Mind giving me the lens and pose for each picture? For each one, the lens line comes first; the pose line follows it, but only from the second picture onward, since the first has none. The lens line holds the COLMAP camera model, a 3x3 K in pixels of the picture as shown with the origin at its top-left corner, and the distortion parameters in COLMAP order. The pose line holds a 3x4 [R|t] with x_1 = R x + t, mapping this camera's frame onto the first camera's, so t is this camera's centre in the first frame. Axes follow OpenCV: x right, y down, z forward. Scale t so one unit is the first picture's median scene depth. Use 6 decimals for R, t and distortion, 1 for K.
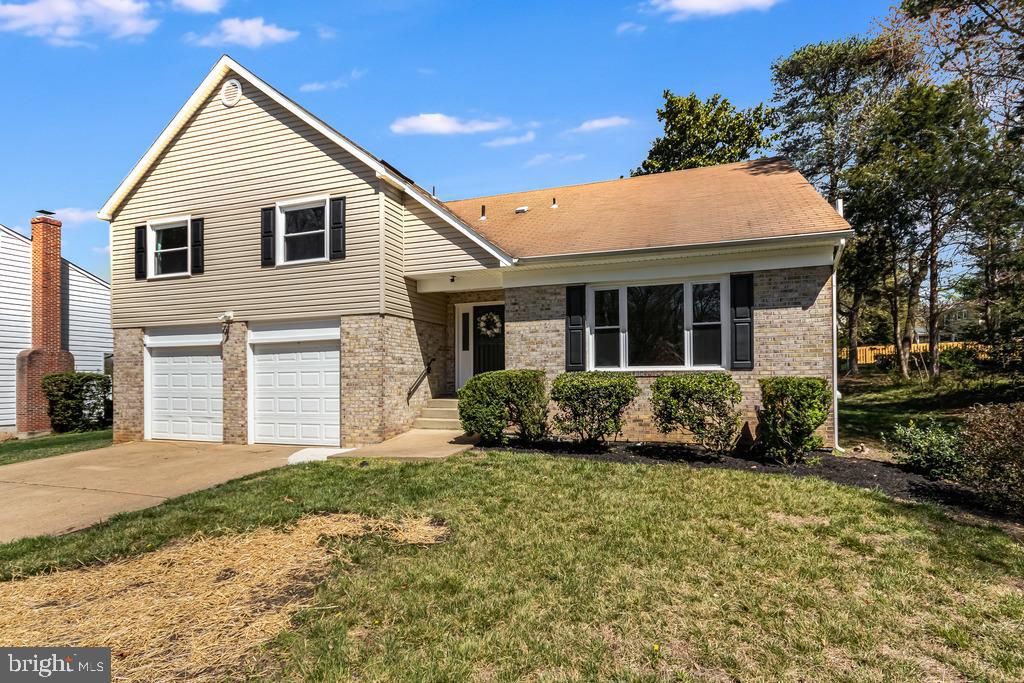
lens RADIAL K [[520.3, 0, 511.5], [0, 520.3, 344.3], [0, 0, 1]] dist [0.005960, -0.001476]
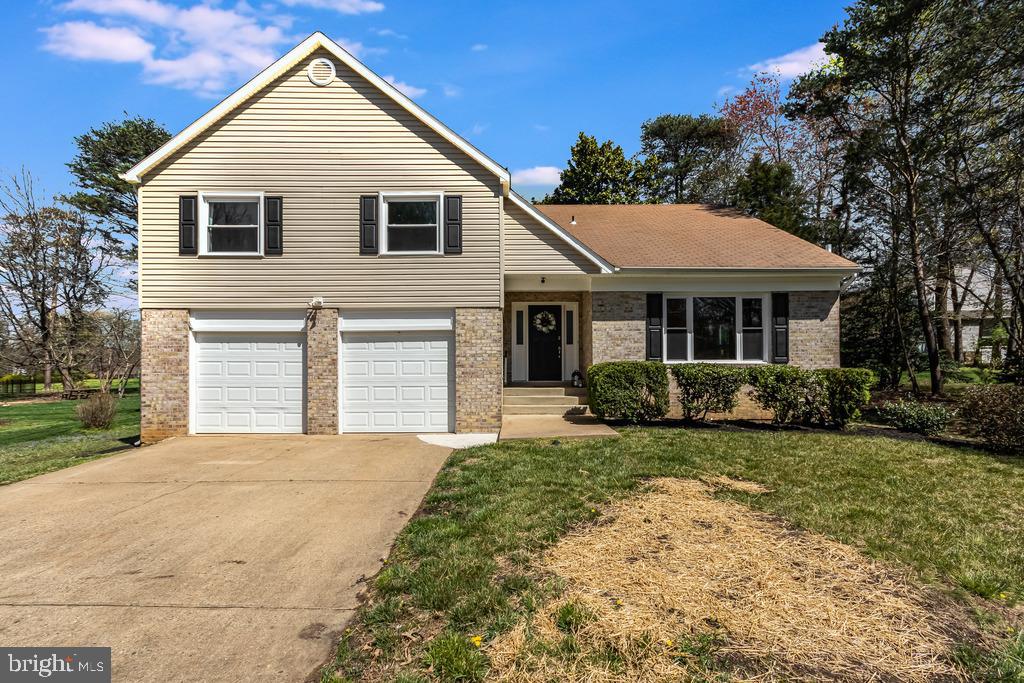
lens RADIAL K [[478.9, 0, 510.0], [0, 478.9, 342.8], [0, 0, 1]] dist [0.003411, 0.002879]
pose [[0.943091, 0.027903, 0.331361, -0.513487], [-0.026848, 0.999609, -0.007761, 0.019249], [-0.331448, -0.001577, 0.943472, 0.045835]]
